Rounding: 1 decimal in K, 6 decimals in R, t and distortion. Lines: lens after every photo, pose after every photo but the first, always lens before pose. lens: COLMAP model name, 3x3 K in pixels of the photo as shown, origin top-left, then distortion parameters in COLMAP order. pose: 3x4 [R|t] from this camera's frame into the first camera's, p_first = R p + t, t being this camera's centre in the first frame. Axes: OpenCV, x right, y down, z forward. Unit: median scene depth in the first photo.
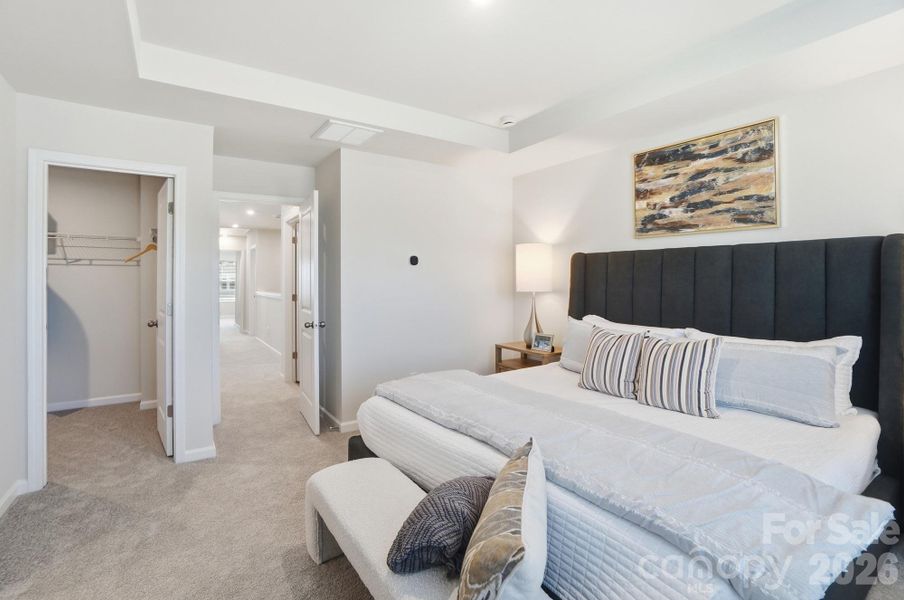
lens RADIAL K [[425.8, 0, 447.3], [0, 425.8, 284.3], [0, 0, 1]] dist [-0.064852, 0.027585]
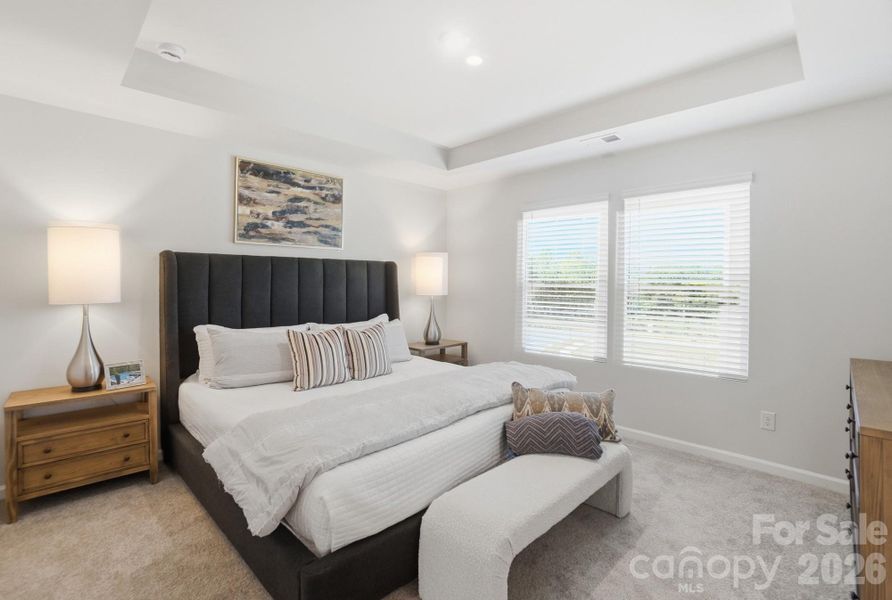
lens RADIAL K [[403.3, 0, 446.0], [0, 403.3, 300.0], [0, 0, 1]] dist [-0.073455, -0.000014]
pose [[-0.213325, -0.047624, 0.975820, -0.644056], [0.004173, 0.998758, 0.049656, -0.019970], [-0.976972, 0.014665, -0.212861, 0.800535]]
